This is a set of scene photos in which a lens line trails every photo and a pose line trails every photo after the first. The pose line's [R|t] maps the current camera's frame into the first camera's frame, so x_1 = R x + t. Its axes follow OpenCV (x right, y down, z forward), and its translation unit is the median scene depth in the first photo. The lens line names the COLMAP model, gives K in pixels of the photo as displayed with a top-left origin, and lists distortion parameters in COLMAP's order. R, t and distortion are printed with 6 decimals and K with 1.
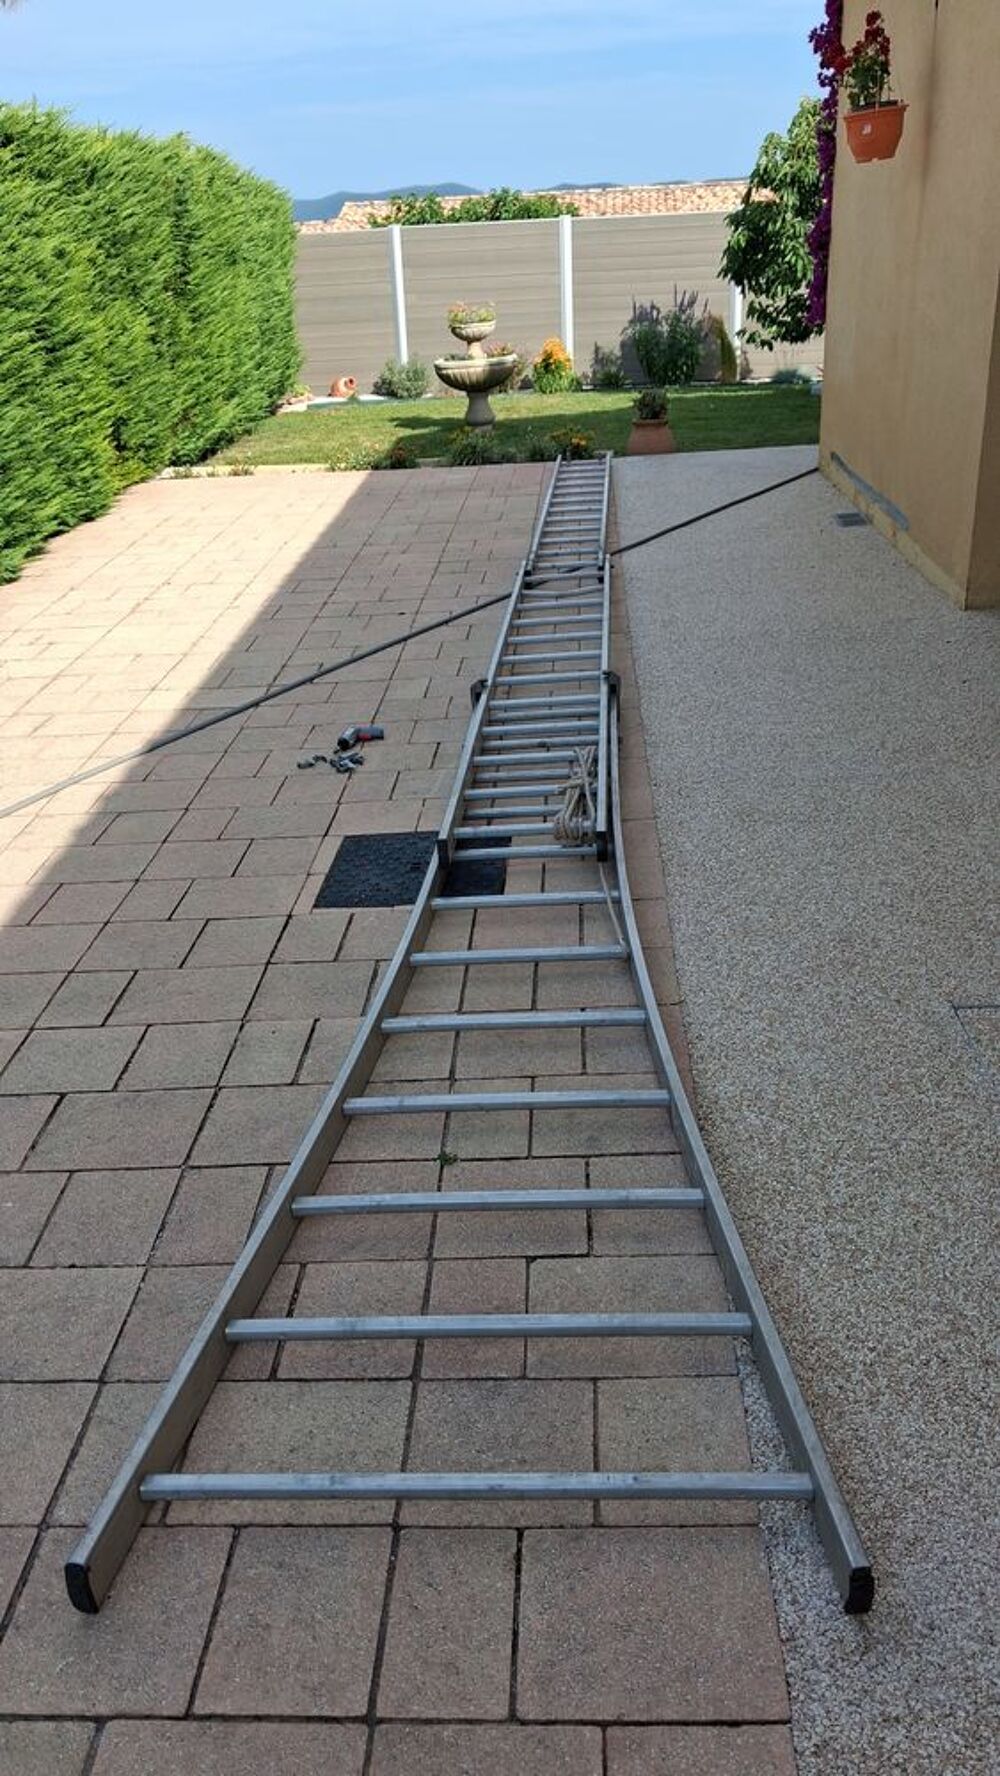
lens RADIAL K [[1400.7, 0, 509.3], [0, 1400.7, 882.5], [0, 0, 1]] dist [0.039890, -0.056275]
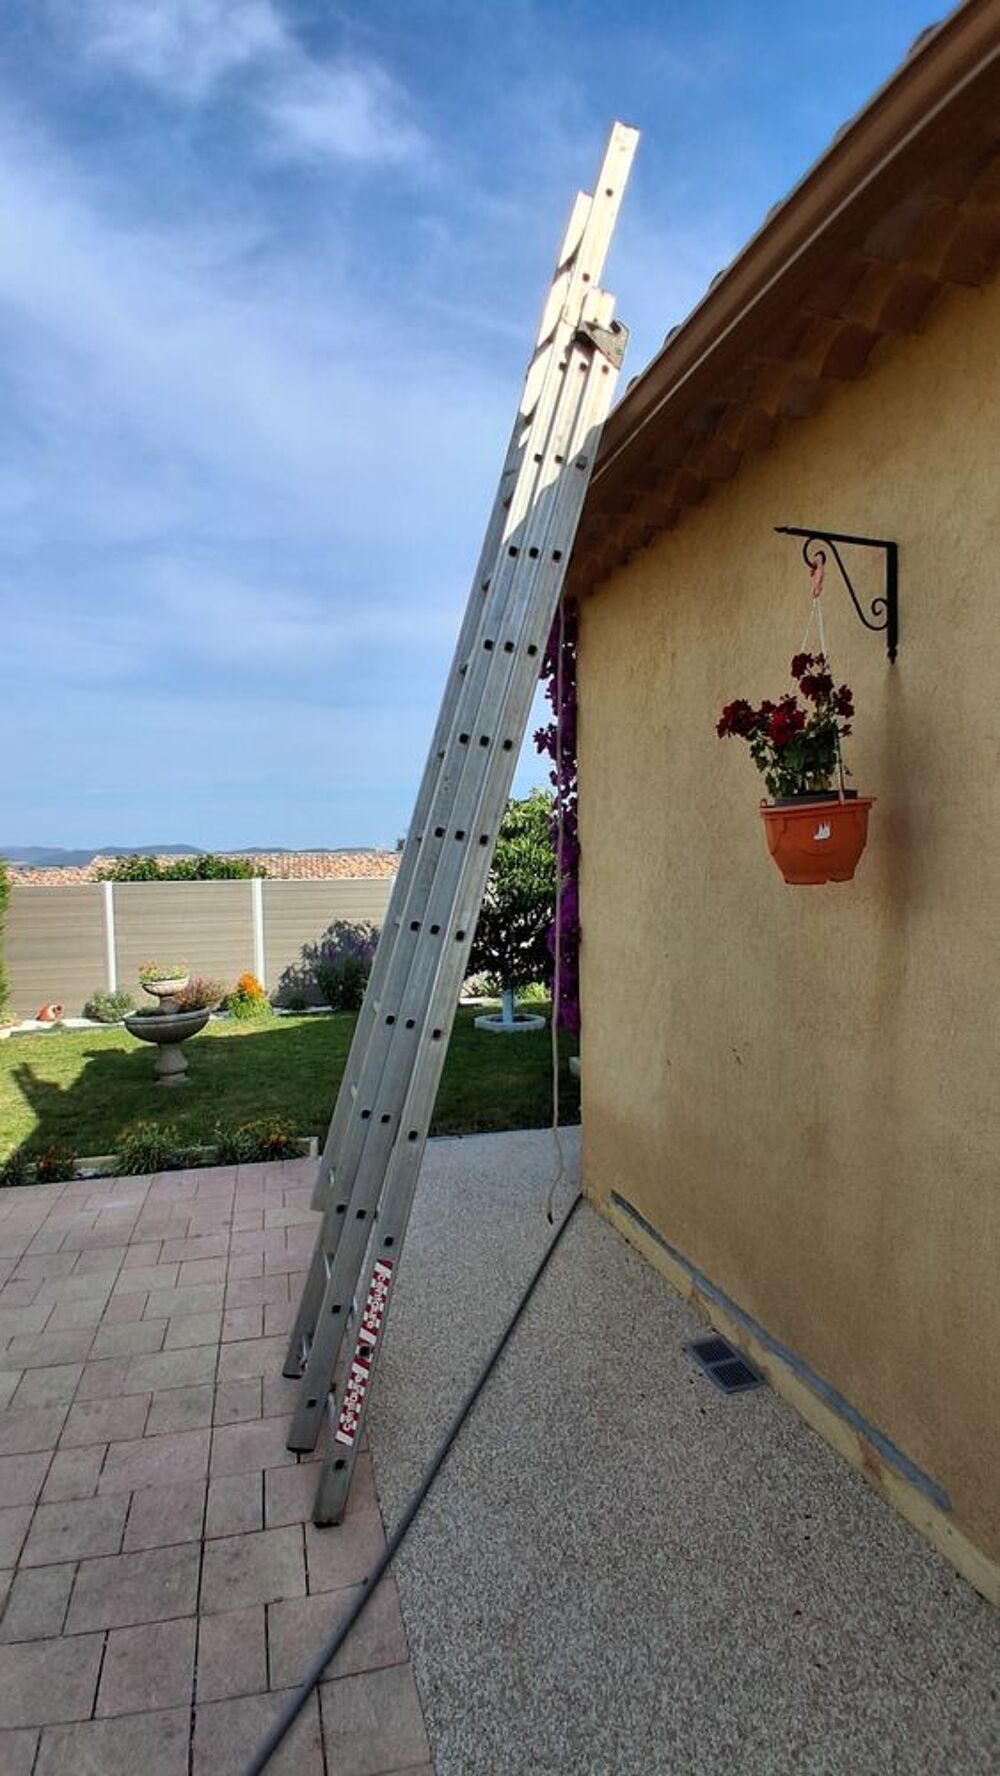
lens RADIAL K [[871.7, 0, 490.7], [0, 871.7, 902.2], [0, 0, 1]] dist [-0.056283, -0.009683]
pose [[0.955536, 0.019740, 0.294213, 0.010829], [0.095495, 0.923270, -0.372094, -0.161673], [-0.278983, 0.383645, 0.880332, 0.306178]]
